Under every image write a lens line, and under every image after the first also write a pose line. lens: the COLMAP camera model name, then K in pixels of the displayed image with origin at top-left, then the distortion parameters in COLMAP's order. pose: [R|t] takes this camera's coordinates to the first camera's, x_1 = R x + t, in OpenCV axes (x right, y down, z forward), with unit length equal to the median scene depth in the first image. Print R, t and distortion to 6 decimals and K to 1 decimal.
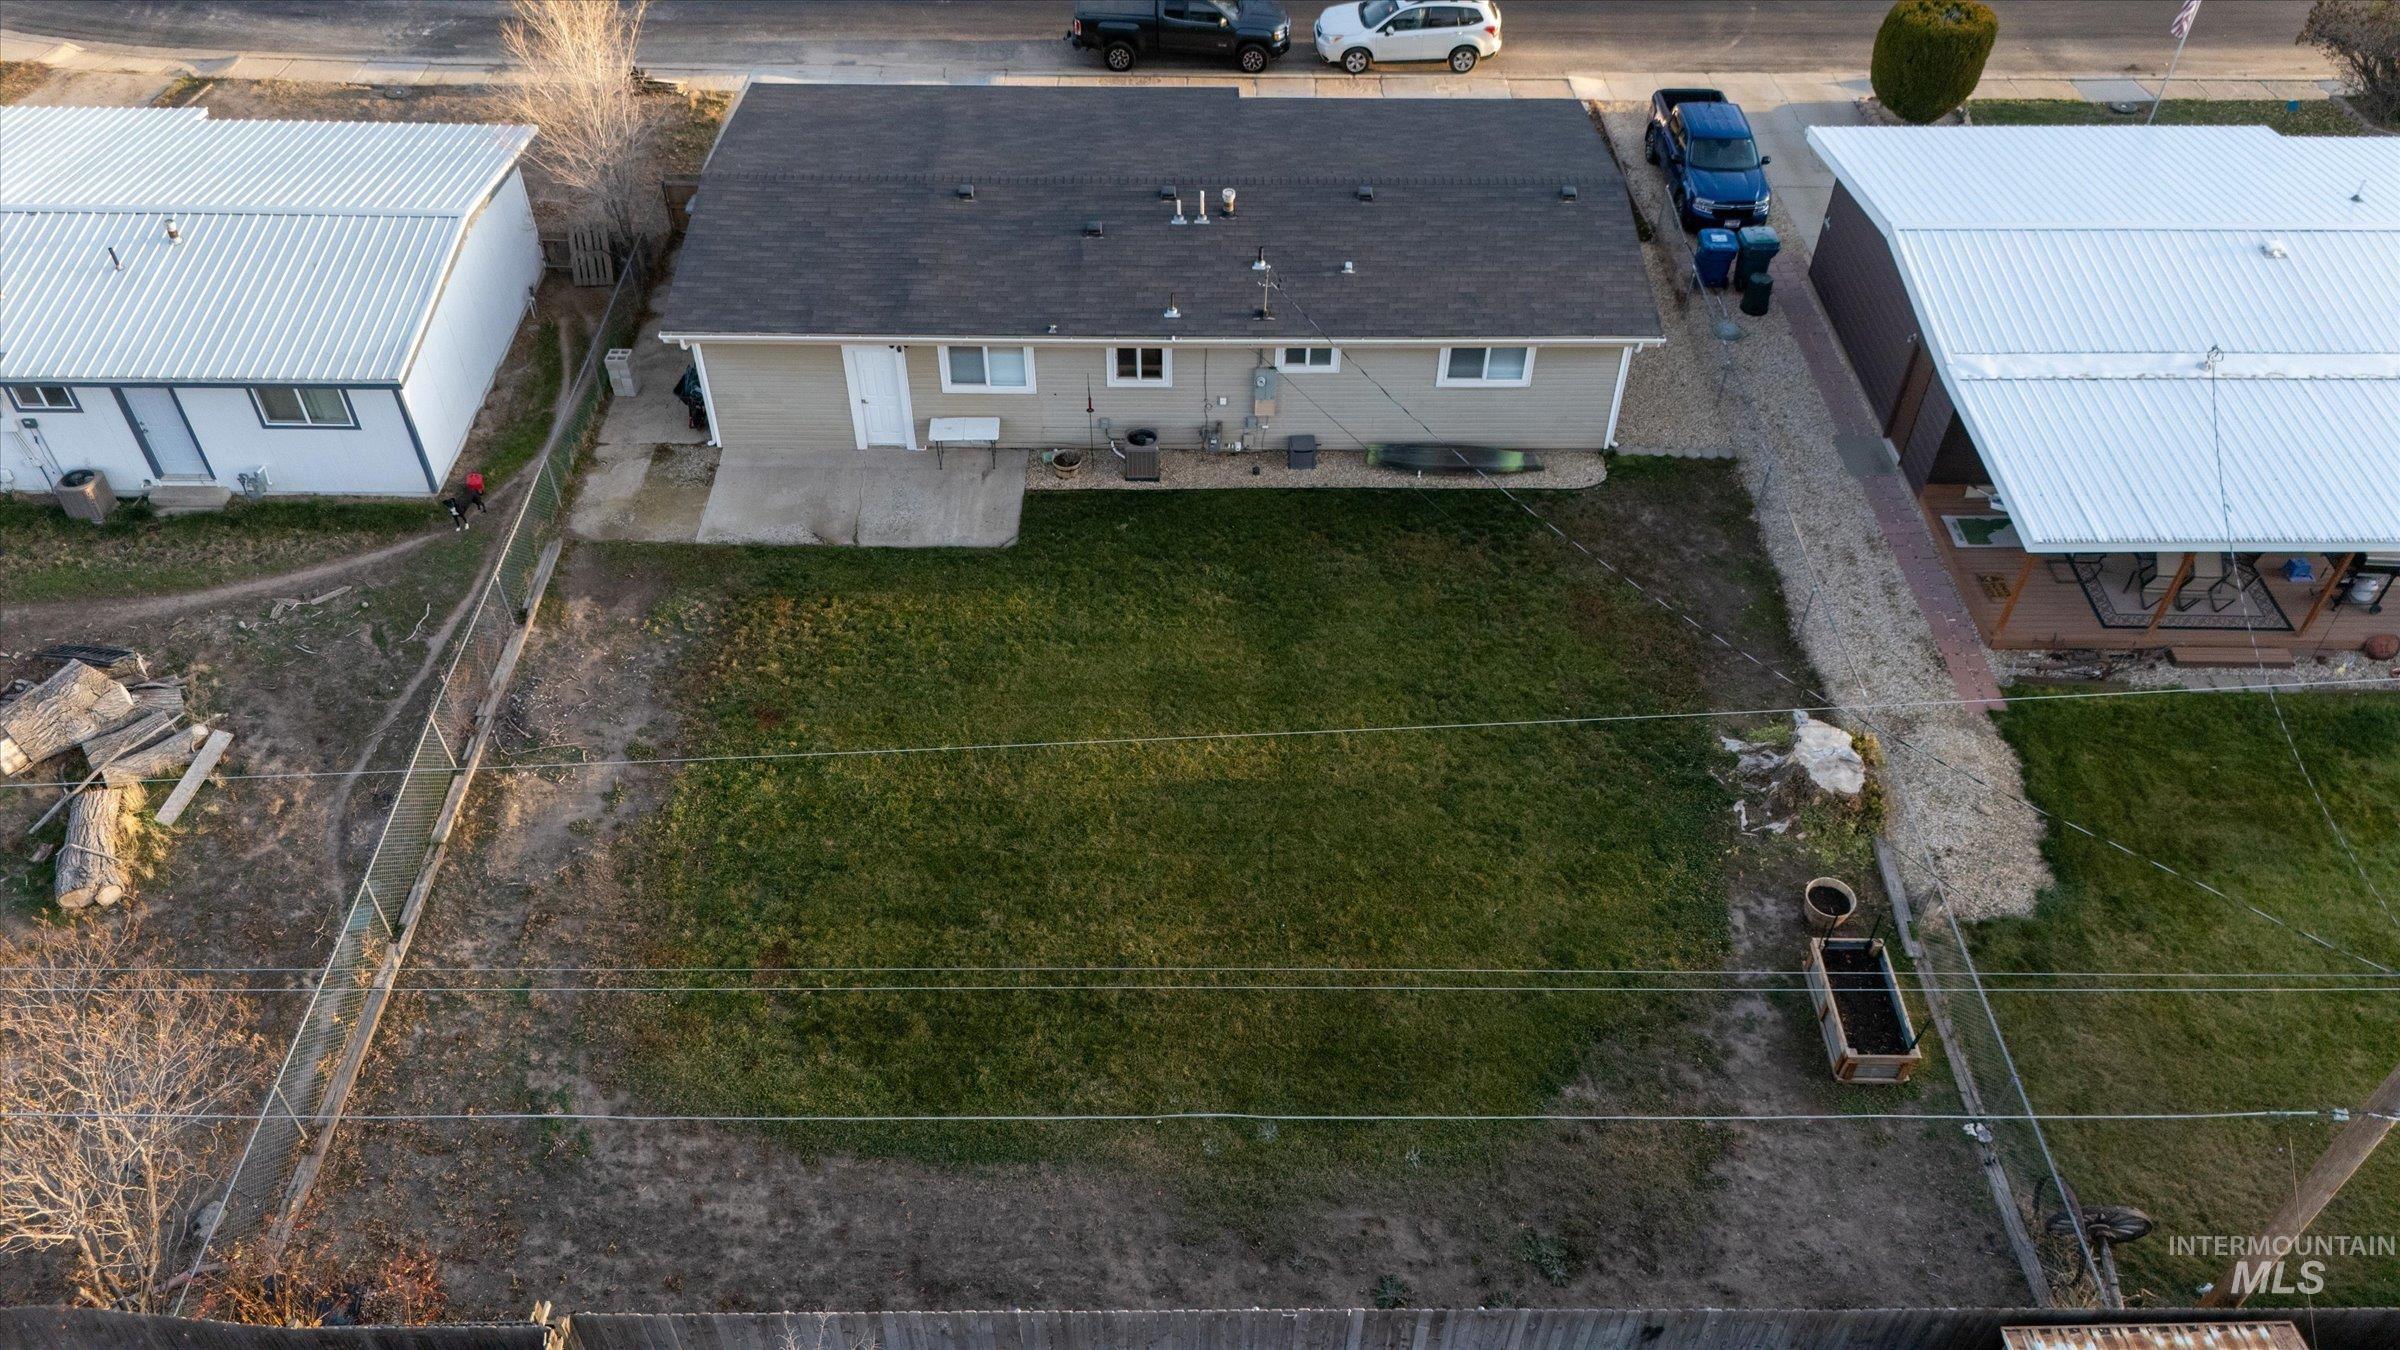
lens RADIAL K [[1759.1, 0, 1212.6], [0, 1759.1, 676.7], [0, 0, 1]] dist [0.065055, -0.045244]
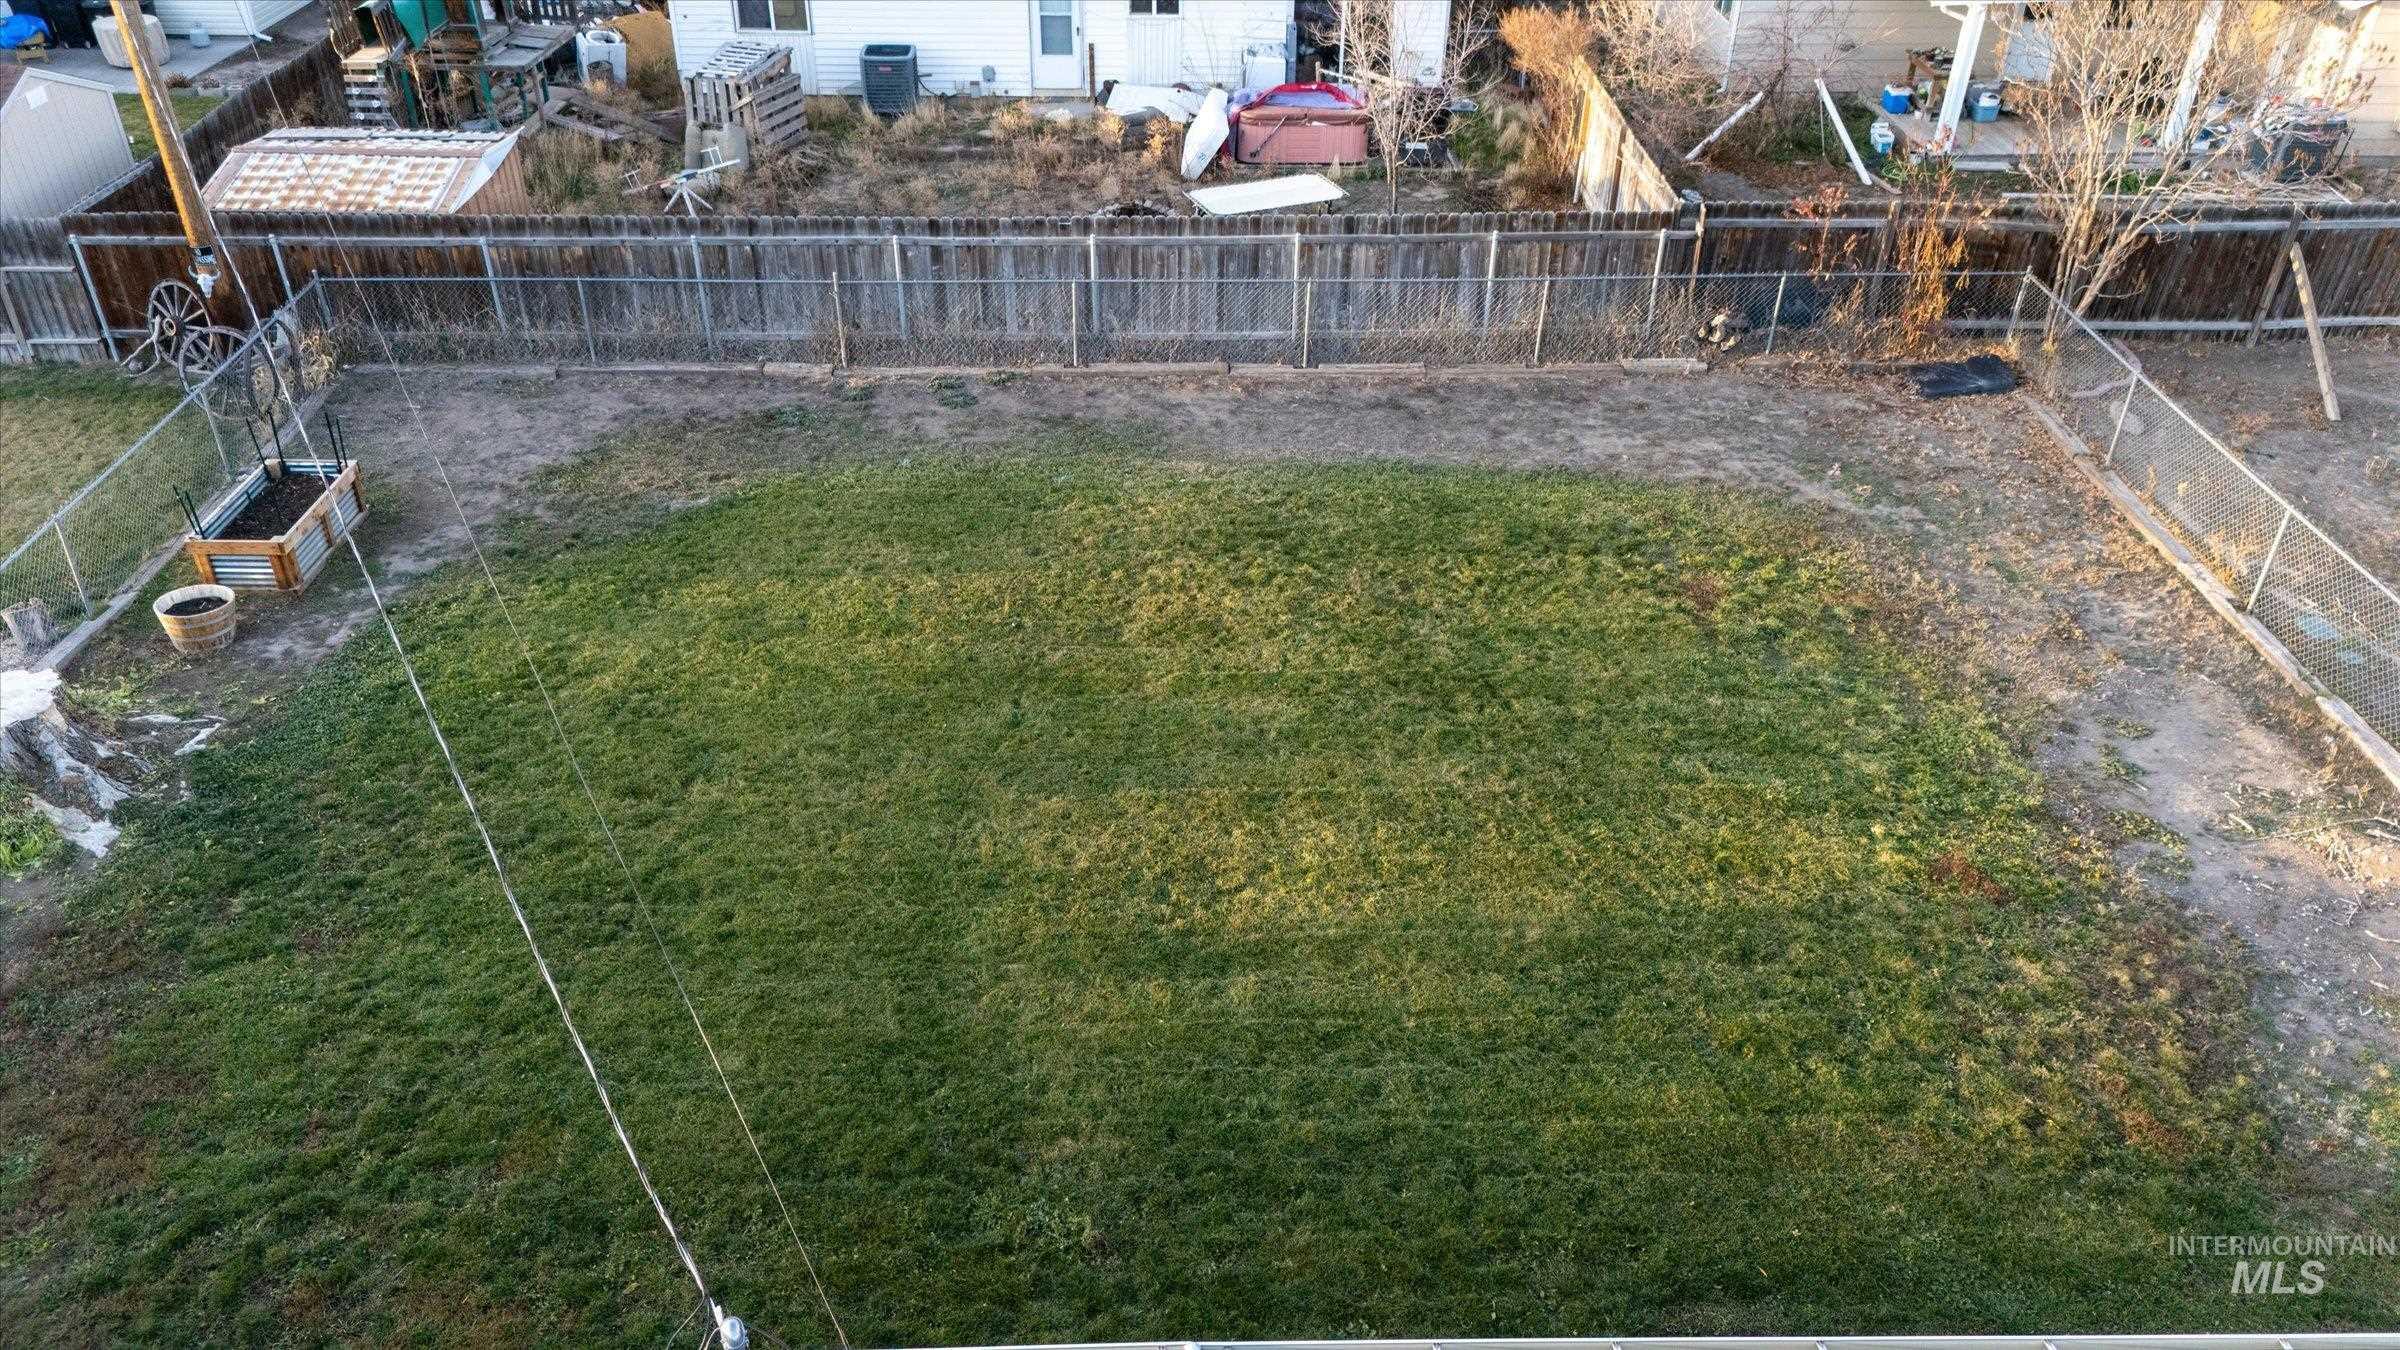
lens RADIAL K [[1759.1, 0, 1208.8], [0, 1759.1, 671.1], [0, 0, 1]] dist [0.065055, -0.045244]
pose [[-0.999723, -0.011512, -0.020506, -0.020028], [-0.022490, 0.213182, 0.976754, -0.460131], [-0.006873, 0.976945, -0.213382, 0.989778]]
